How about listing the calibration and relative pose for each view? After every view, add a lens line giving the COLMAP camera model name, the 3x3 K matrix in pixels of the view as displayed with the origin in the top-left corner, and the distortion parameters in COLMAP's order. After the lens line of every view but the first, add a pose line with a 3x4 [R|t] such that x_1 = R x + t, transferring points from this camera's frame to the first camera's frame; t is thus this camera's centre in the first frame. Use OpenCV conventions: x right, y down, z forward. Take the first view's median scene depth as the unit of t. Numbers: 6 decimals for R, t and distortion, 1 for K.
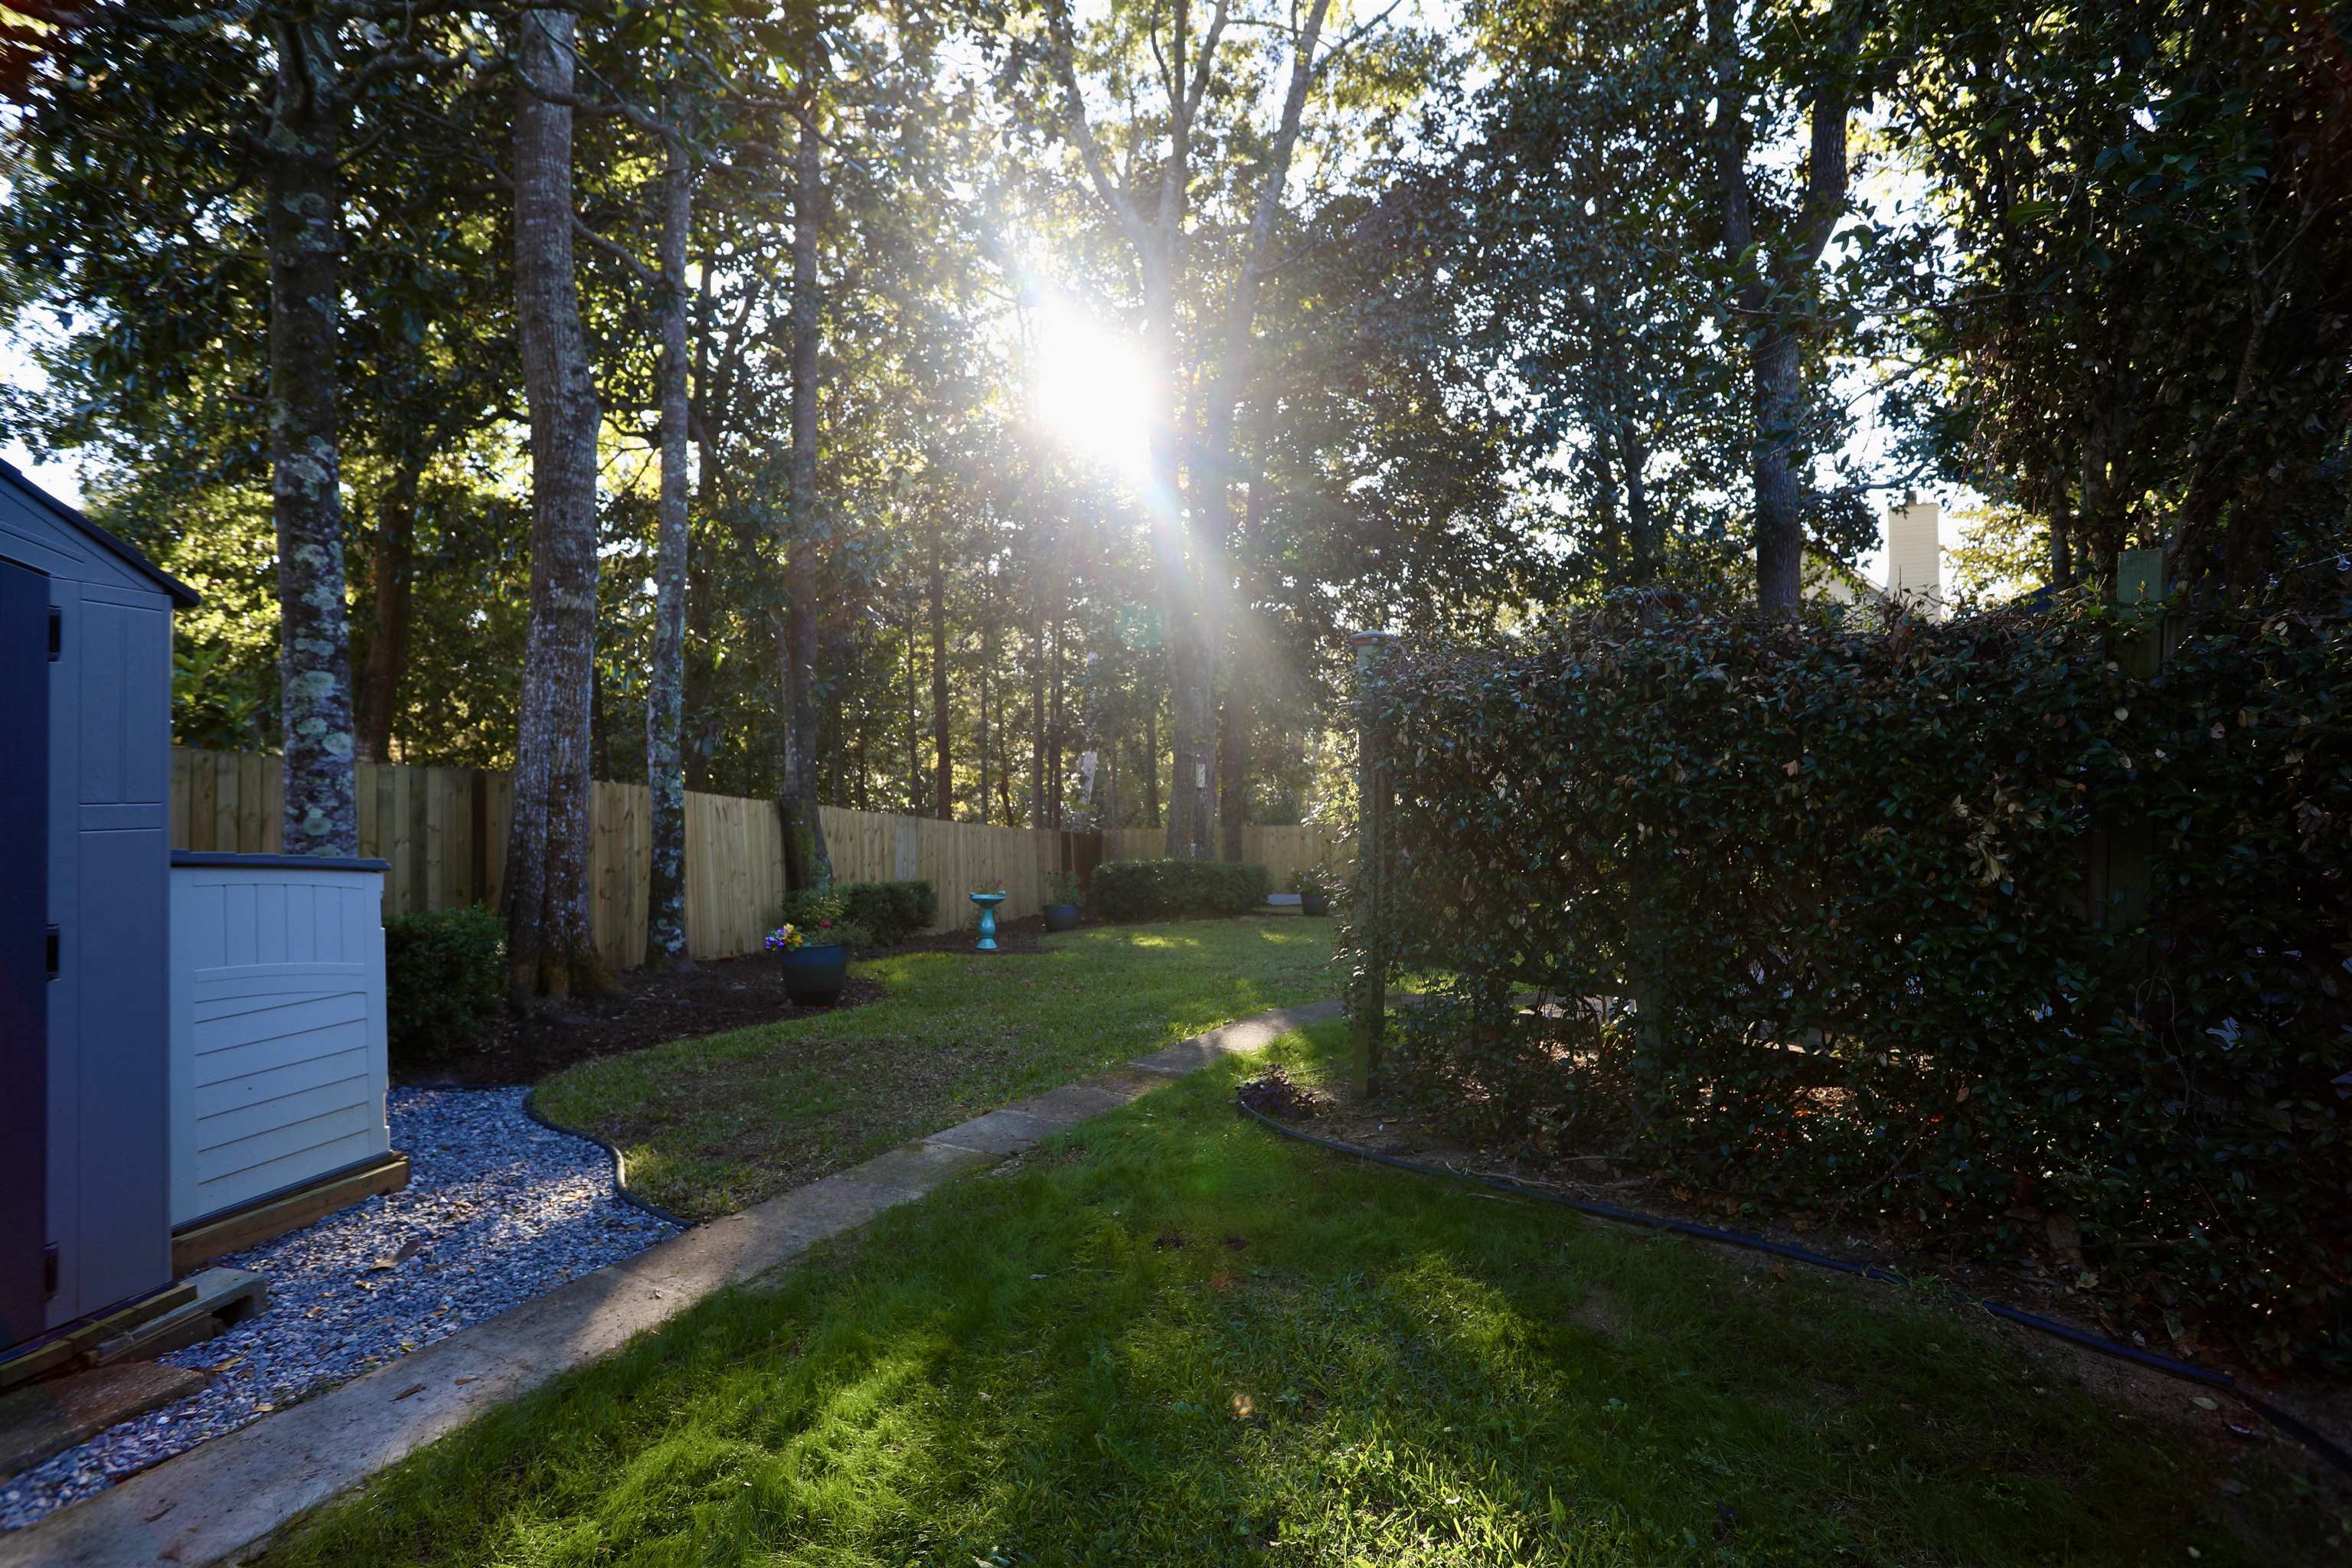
lens RADIAL K [[1166.3, 0, 1170.2], [0, 1166.3, 784.6], [0, 0, 1]] dist [-0.069580, 0.028627]
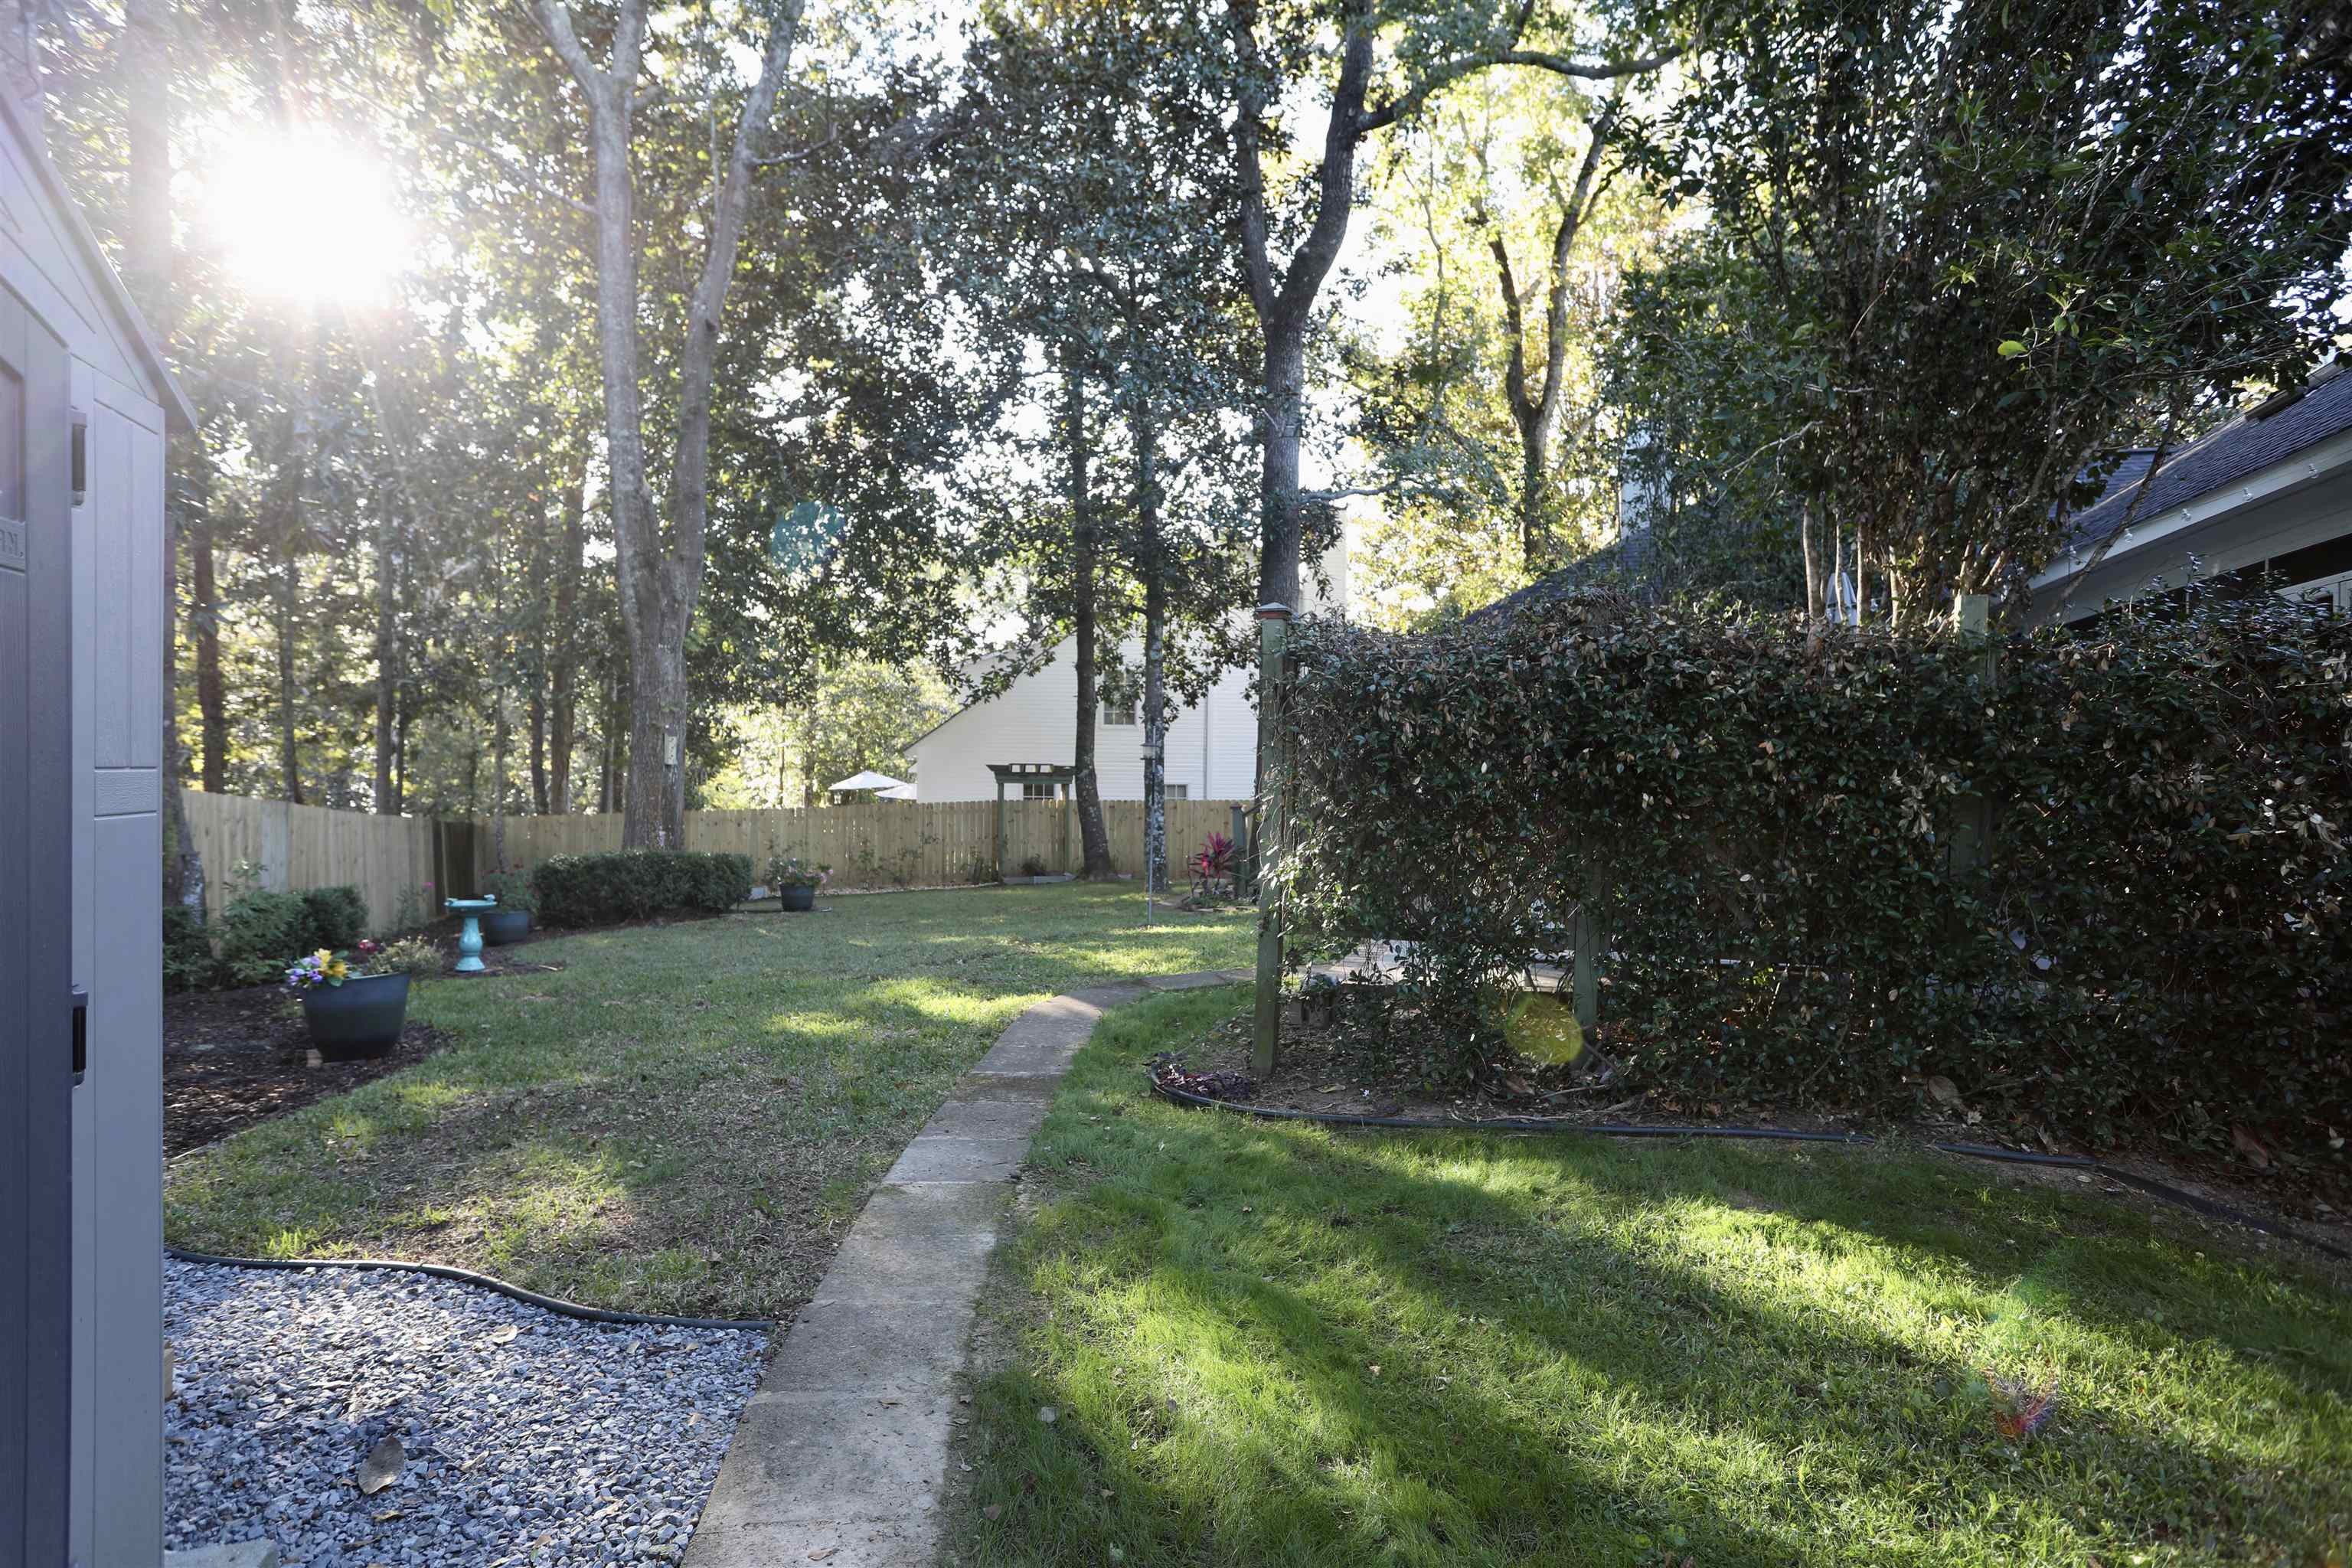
lens RADIAL K [[1286.8, 0, 1151.0], [0, 1286.8, 773.6], [0, 0, 1]] dist [-0.054179, 0.026682]
pose [[0.855314, 0.001925, 0.518107, -0.627572], [-0.005952, 0.999964, 0.006111, 0.007559], [-0.518077, -0.008311, 0.855294, 0.137265]]
